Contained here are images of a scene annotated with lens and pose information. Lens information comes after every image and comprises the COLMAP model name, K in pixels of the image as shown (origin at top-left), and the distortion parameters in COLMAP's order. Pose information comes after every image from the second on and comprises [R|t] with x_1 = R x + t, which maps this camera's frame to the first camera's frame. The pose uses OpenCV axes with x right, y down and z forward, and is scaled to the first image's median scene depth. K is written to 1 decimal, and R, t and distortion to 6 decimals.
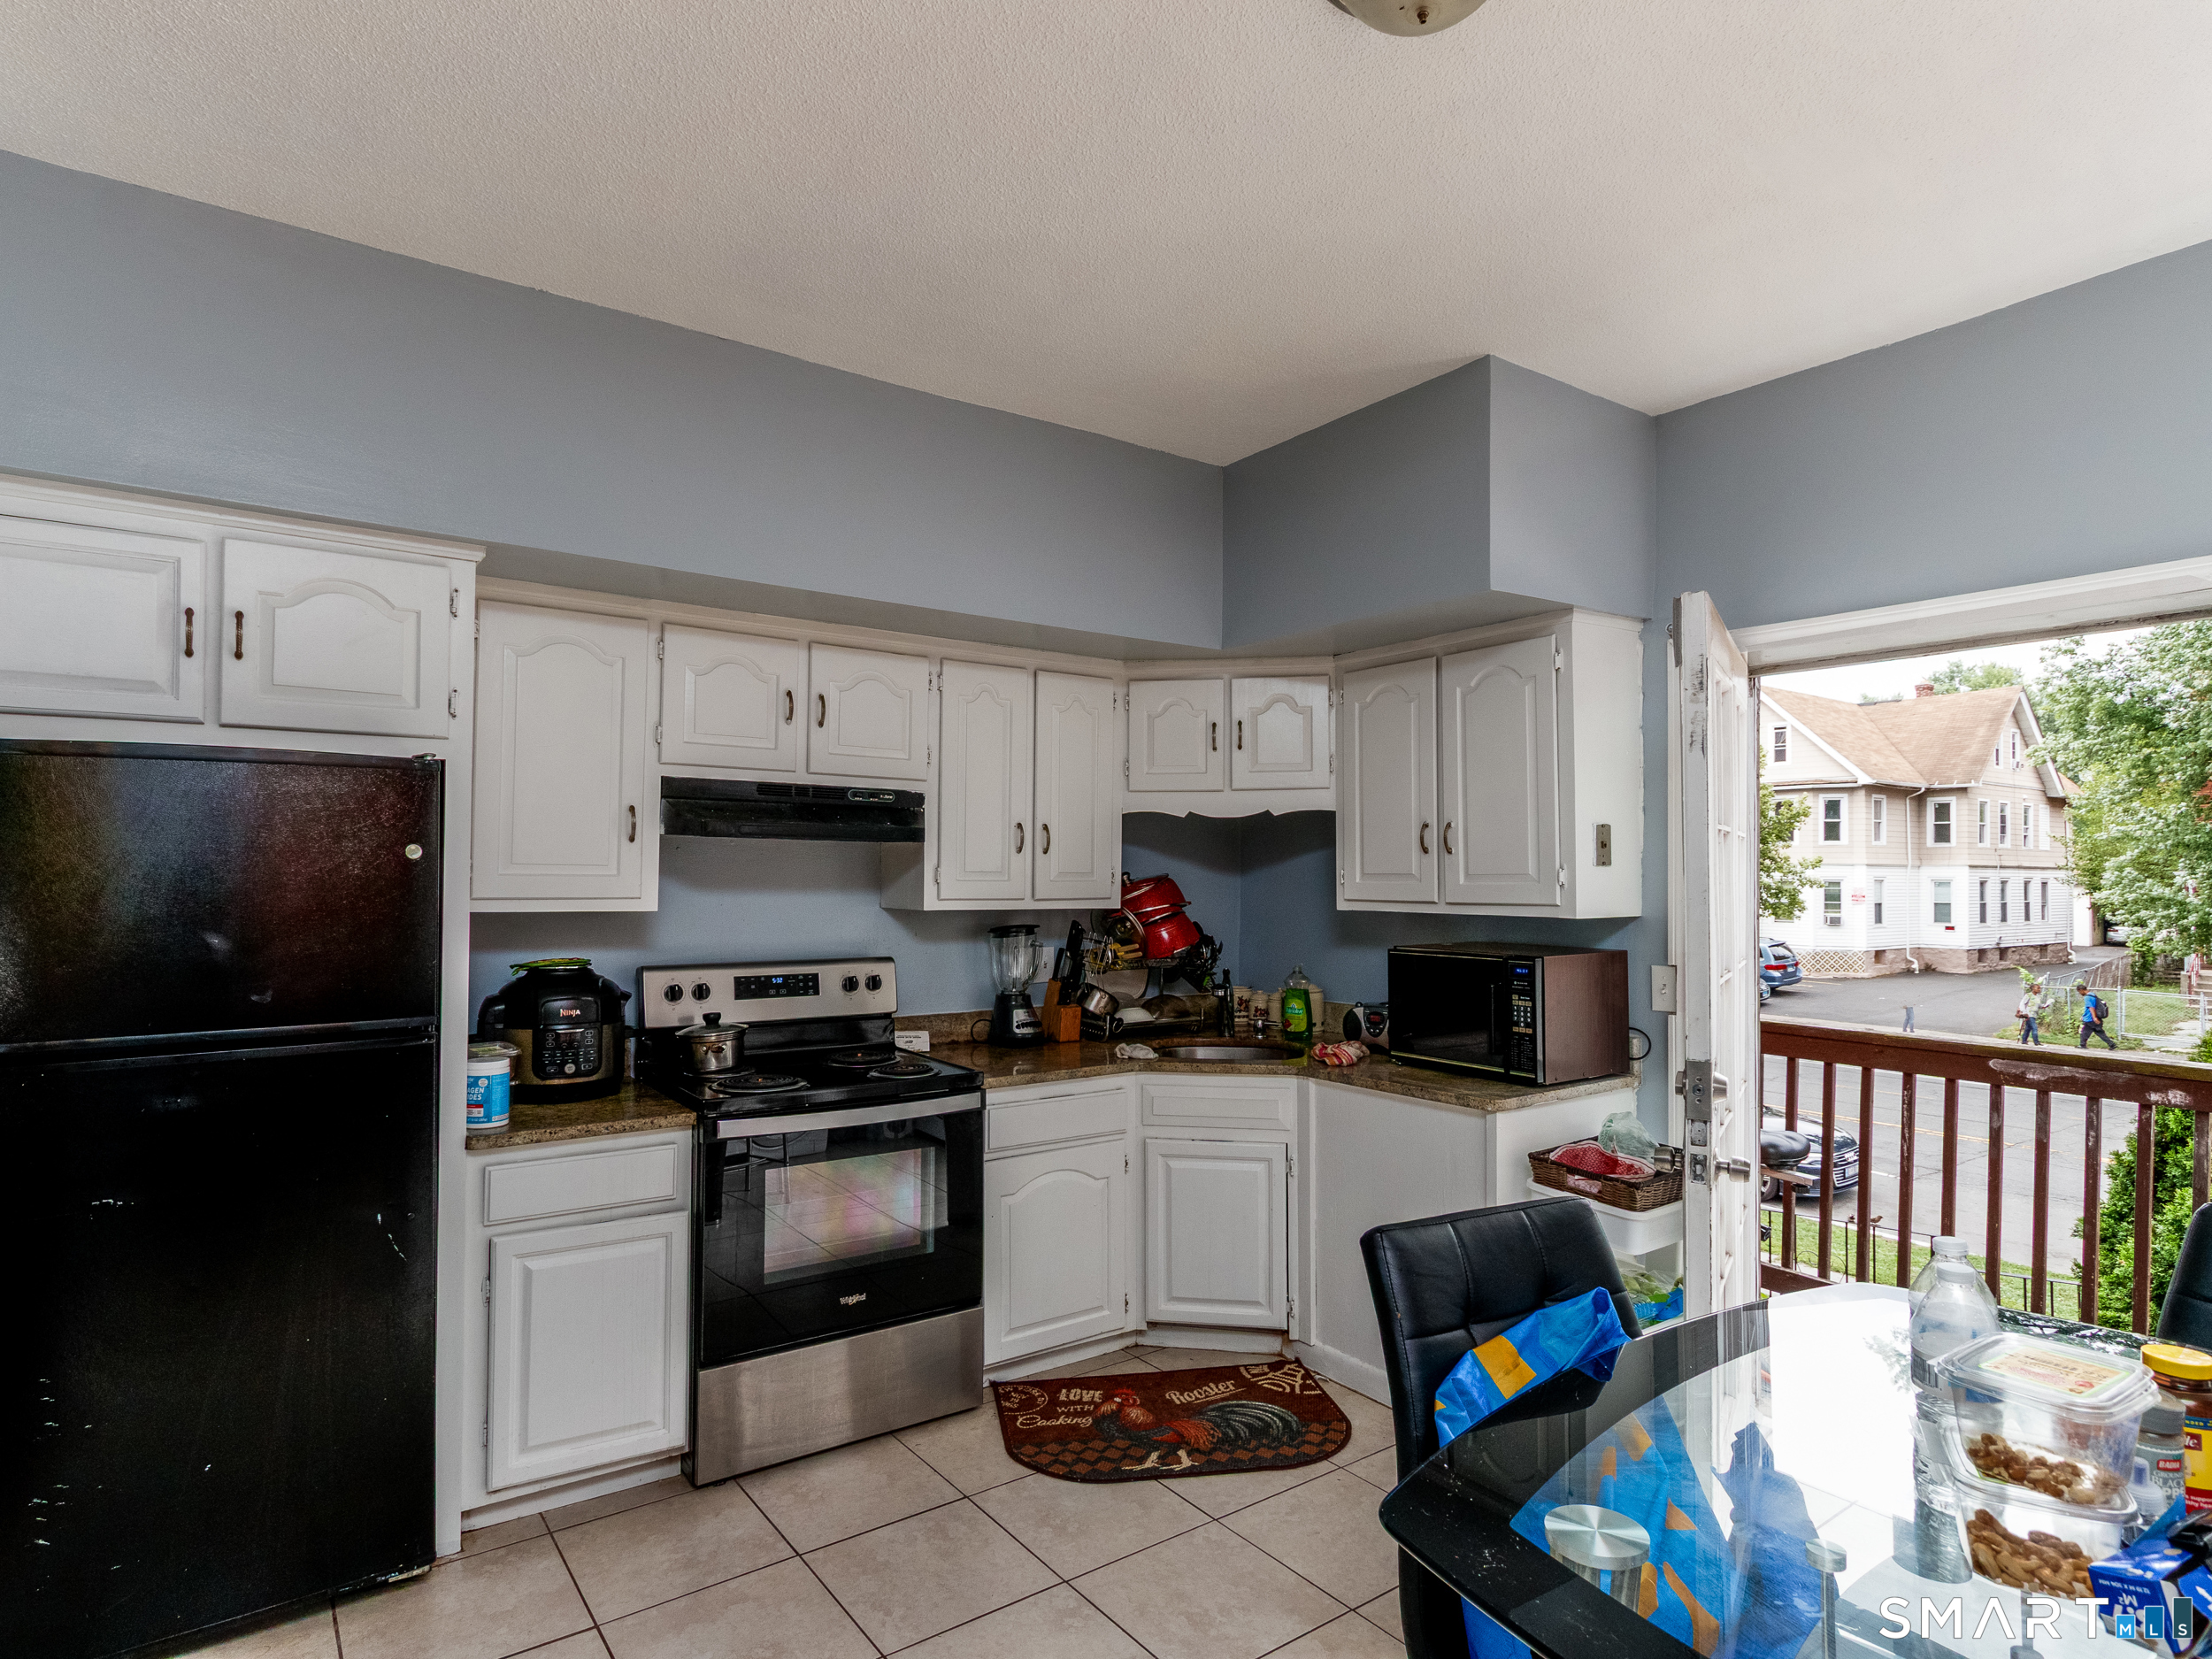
lens RADIAL K [[1208.6, 0, 1108.2], [0, 1208.6, 841.9], [0, 0, 1]] dist [0.005311, -0.000708]
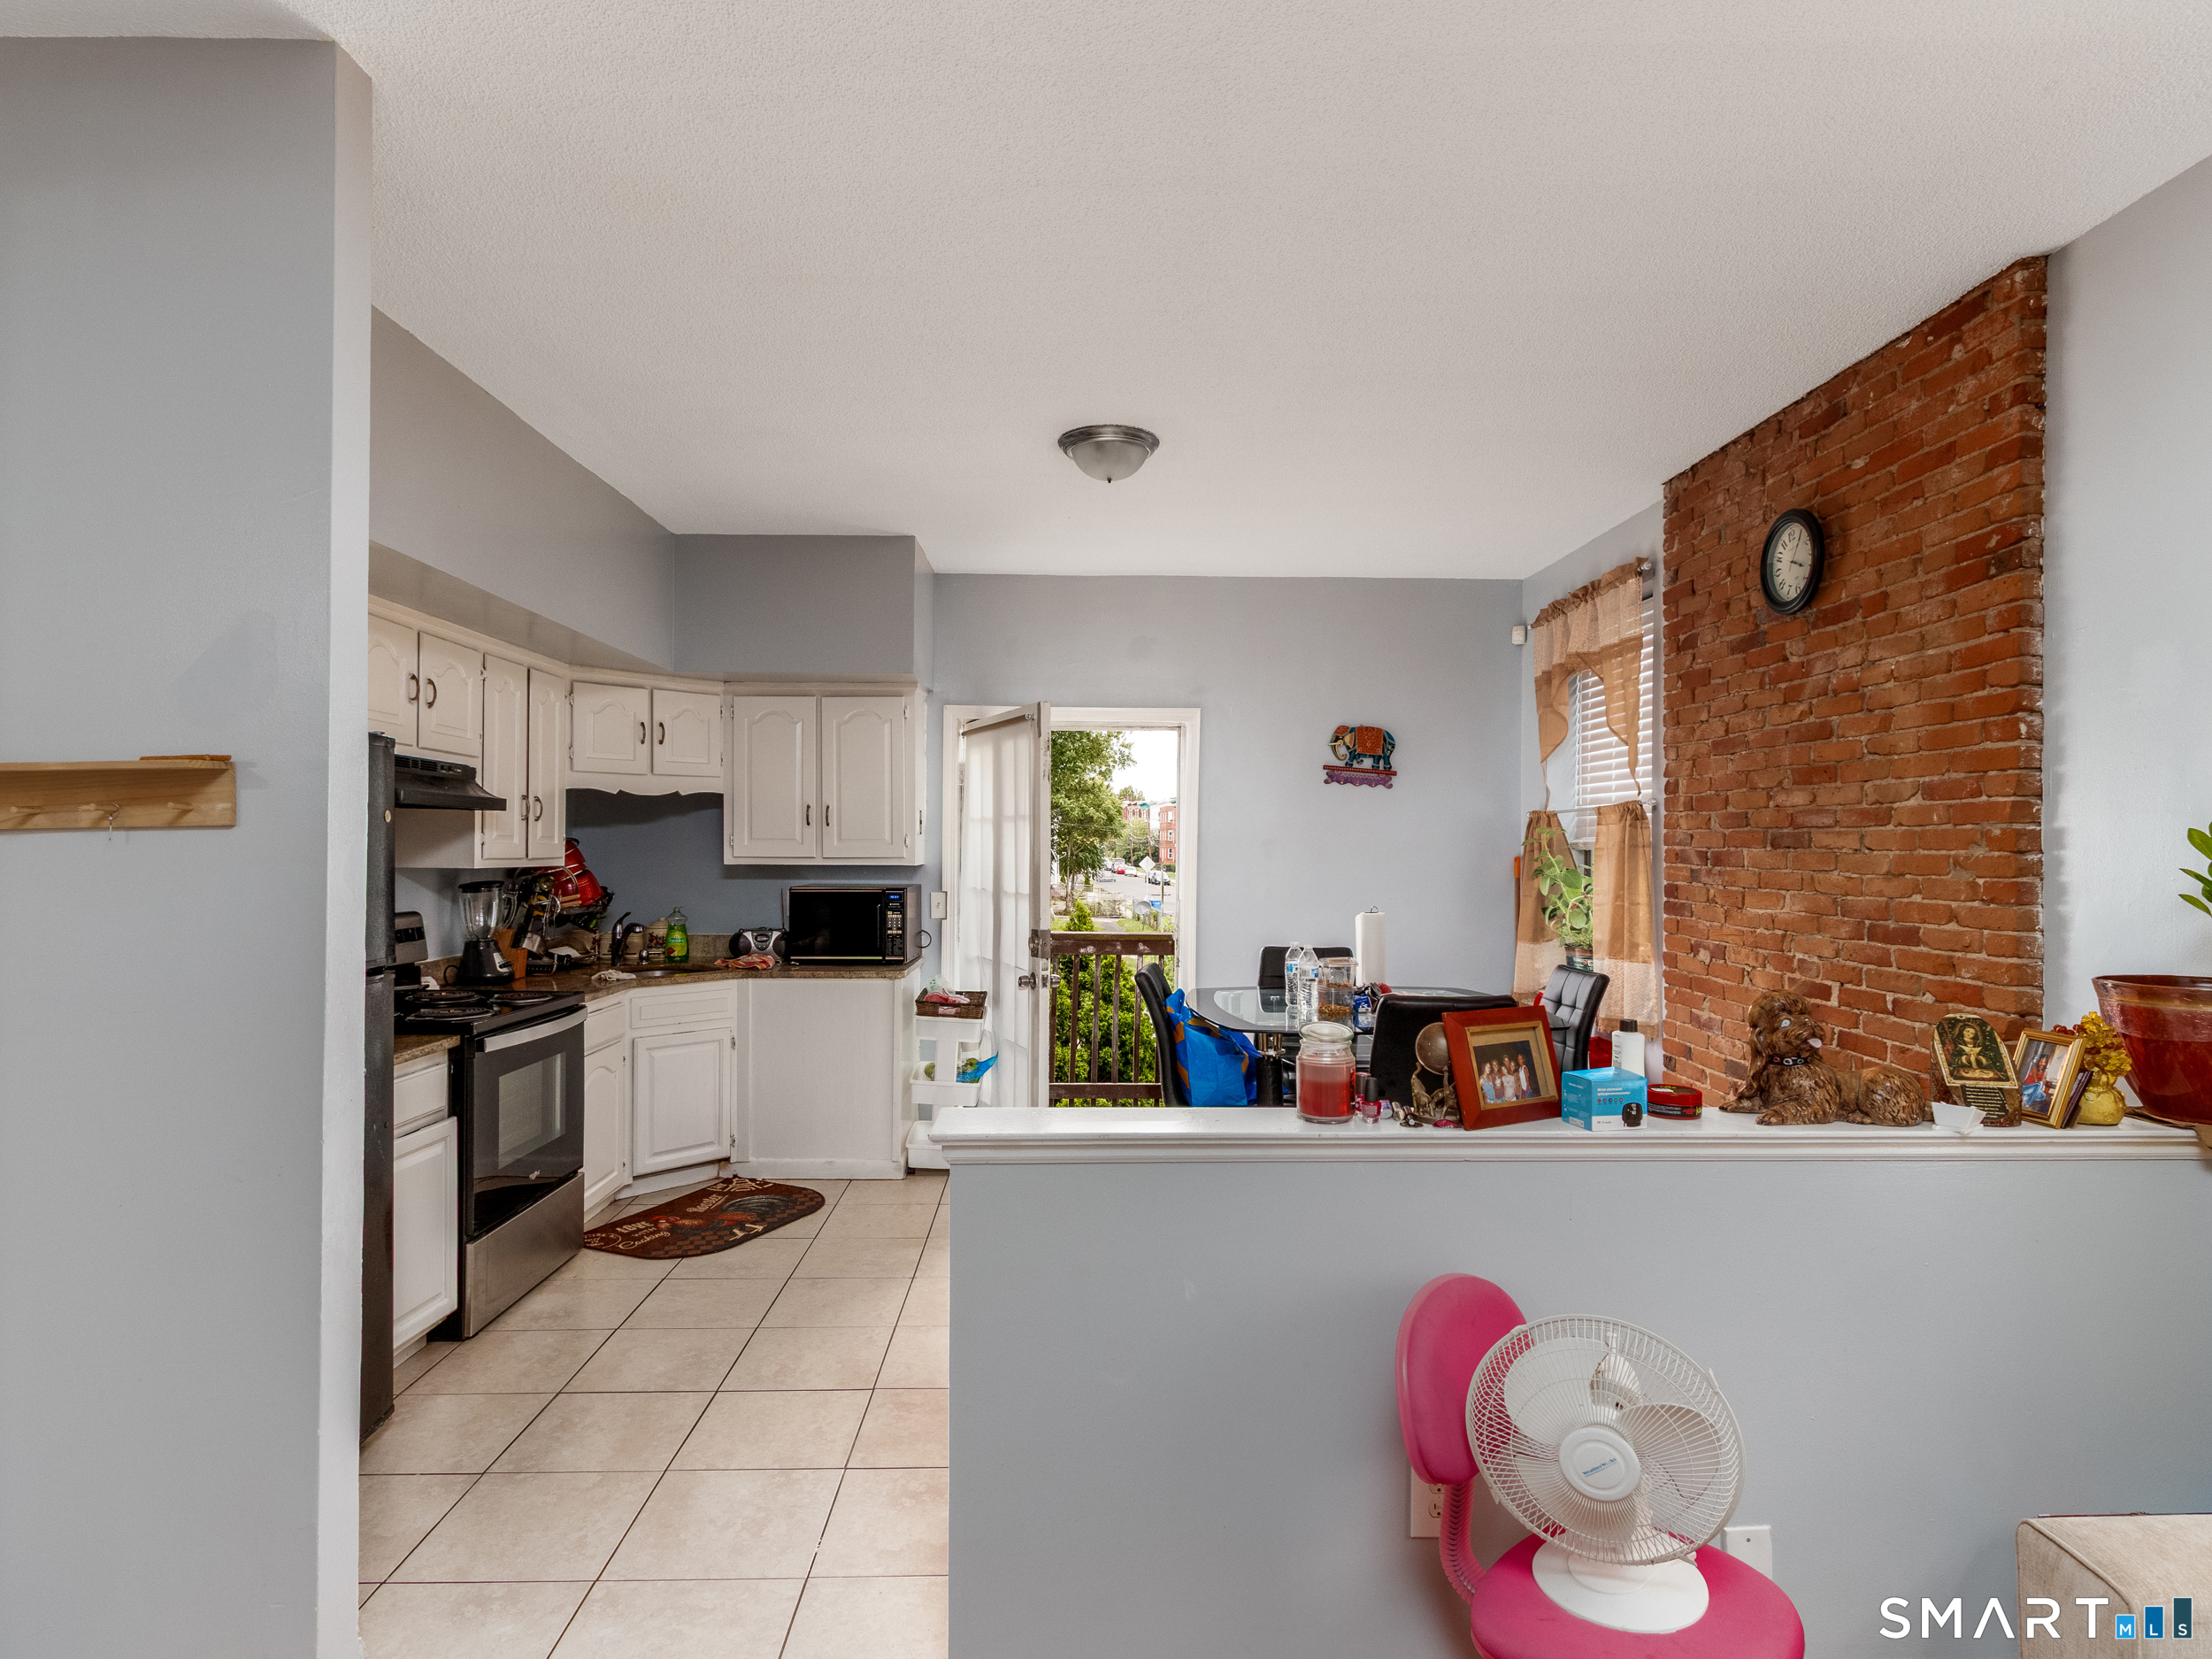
lens RADIAL K [[1208.6, 0, 1113.6], [0, 1208.6, 839.0], [0, 0, 1]] dist [0.005311, -0.000708]
pose [[0.558361, 0.004143, 0.829588, -0.845876], [-0.026819, 0.999555, 0.013059, -0.003810], [-0.829165, -0.029540, 0.558223, -0.177457]]
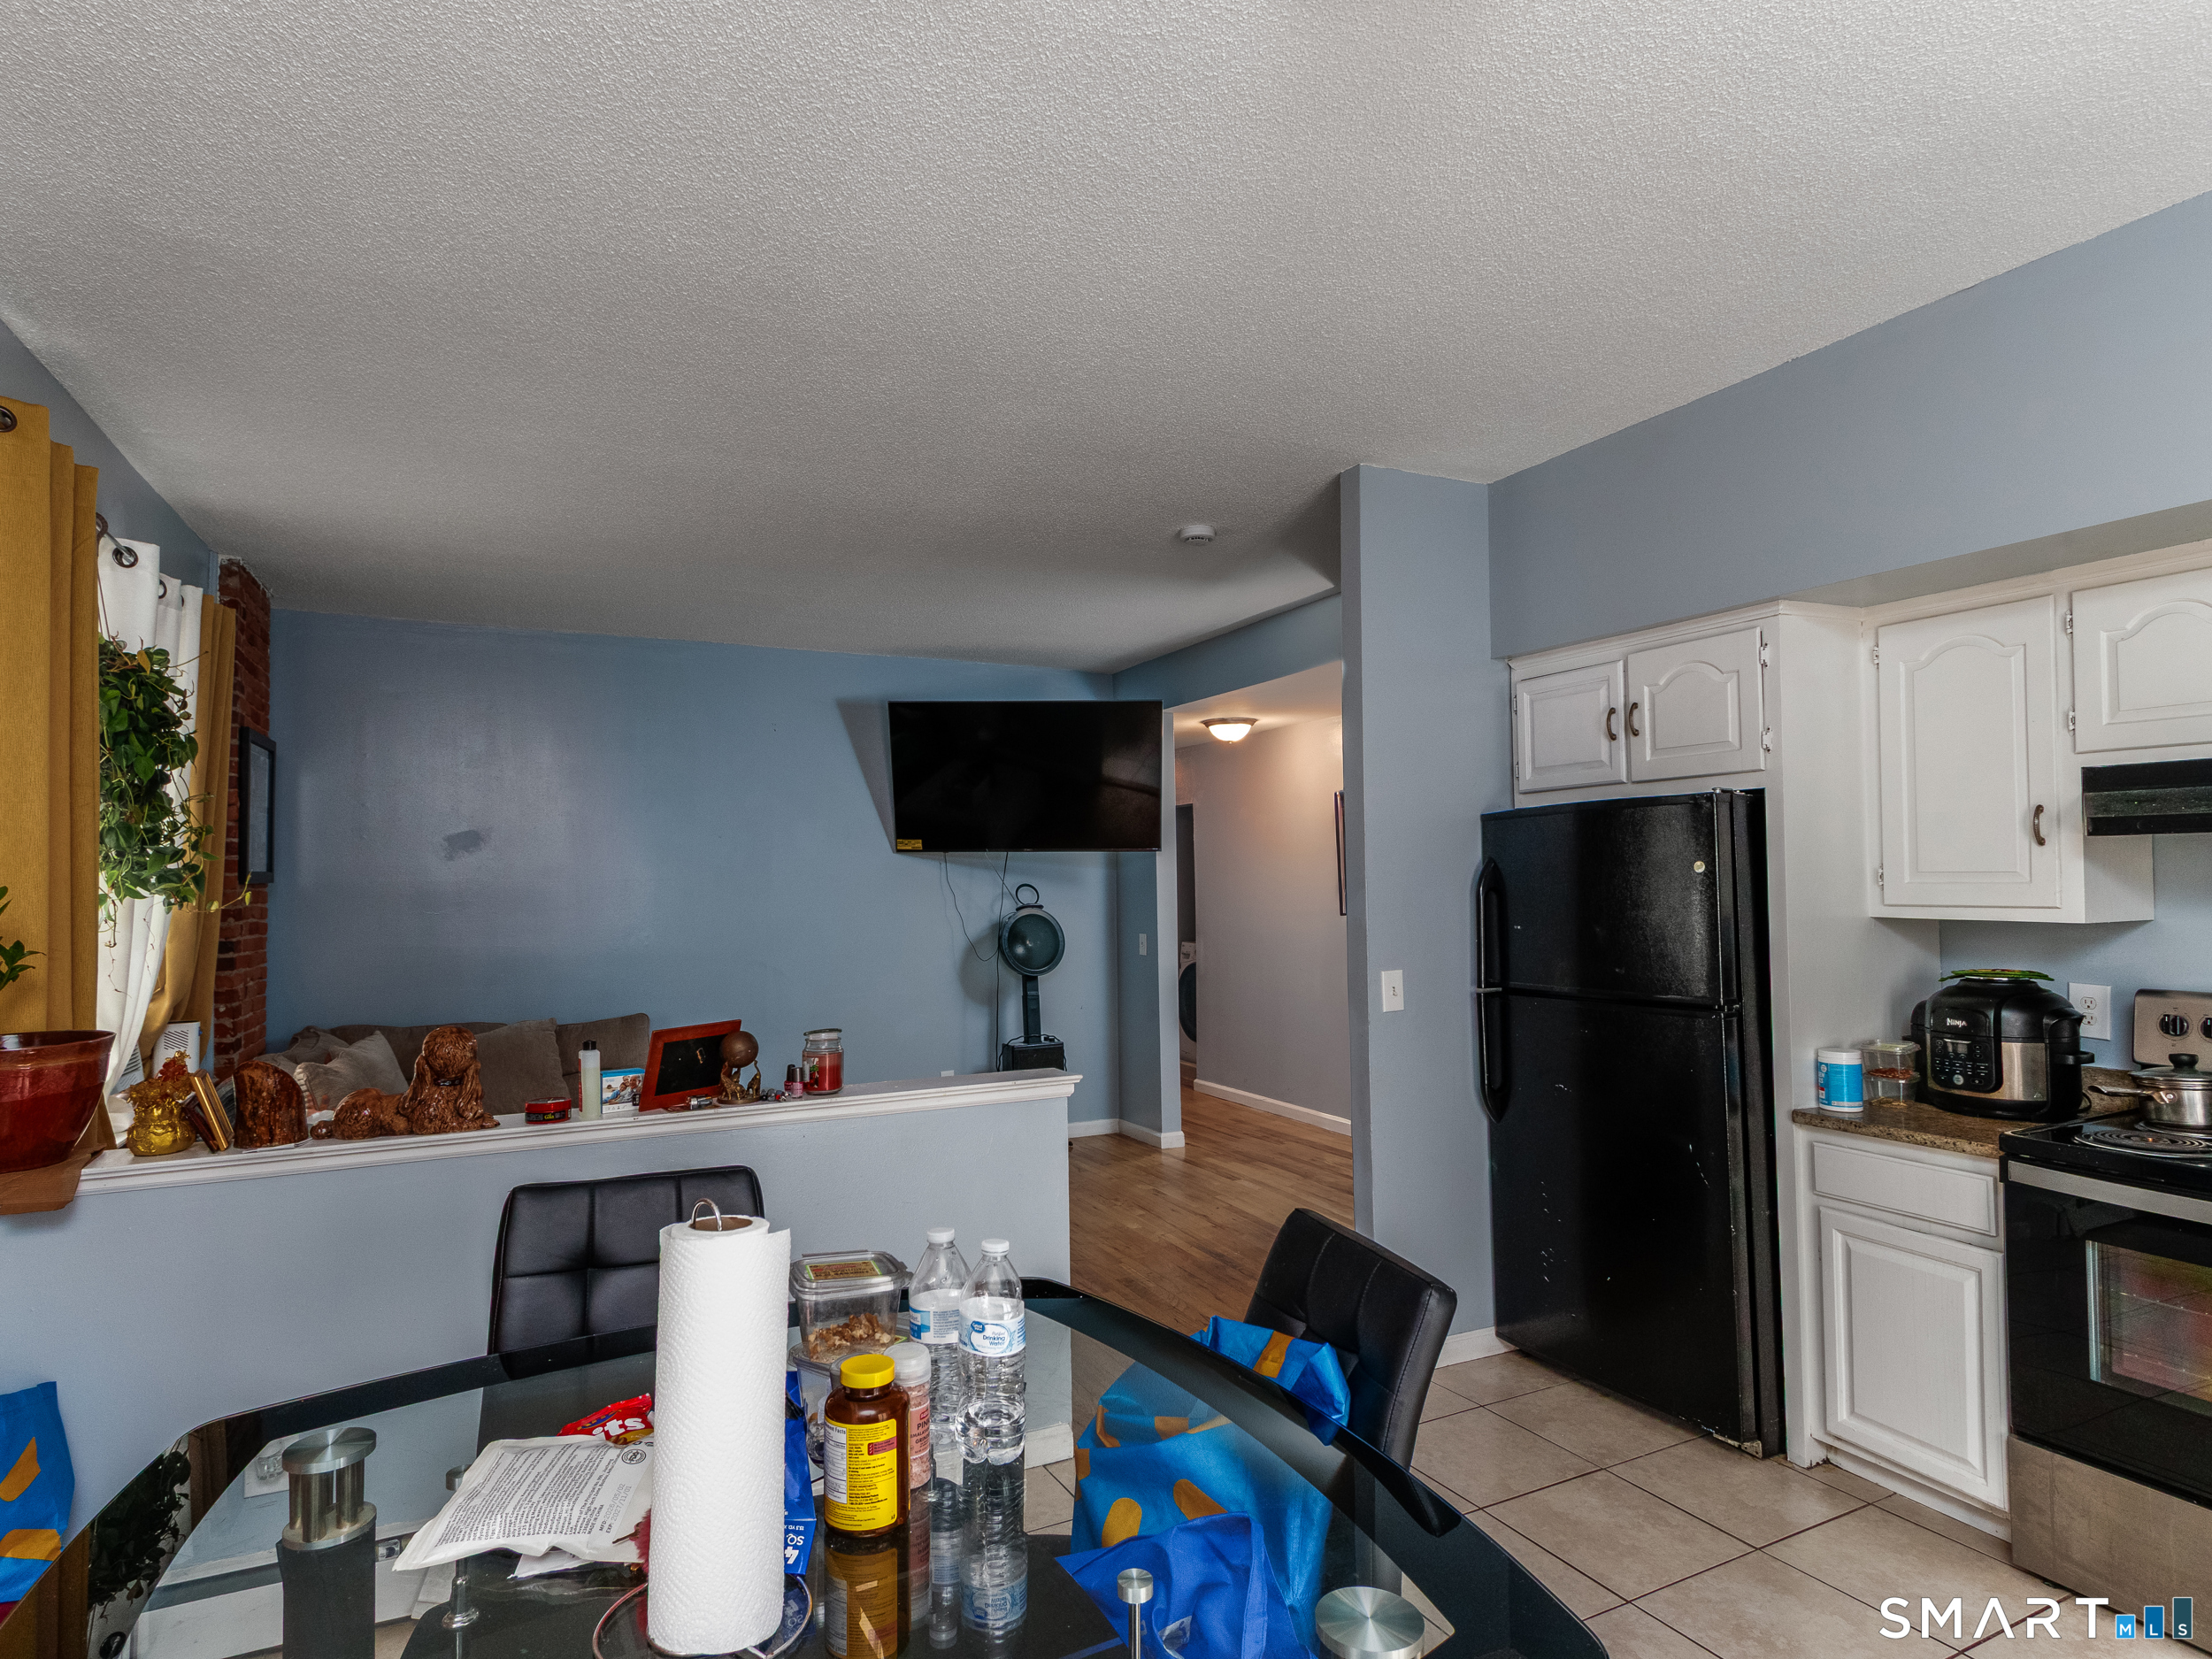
lens RADIAL K [[1208.6, 0, 1111.7], [0, 1208.6, 840.9], [0, 0, 1]] dist [0.005311, -0.000708]
pose [[-0.143948, -0.039336, -0.988803, 0.585379], [0.037177, 0.998289, -0.045126, 0.011059], [0.988887, -0.043257, -0.142239, 0.427798]]
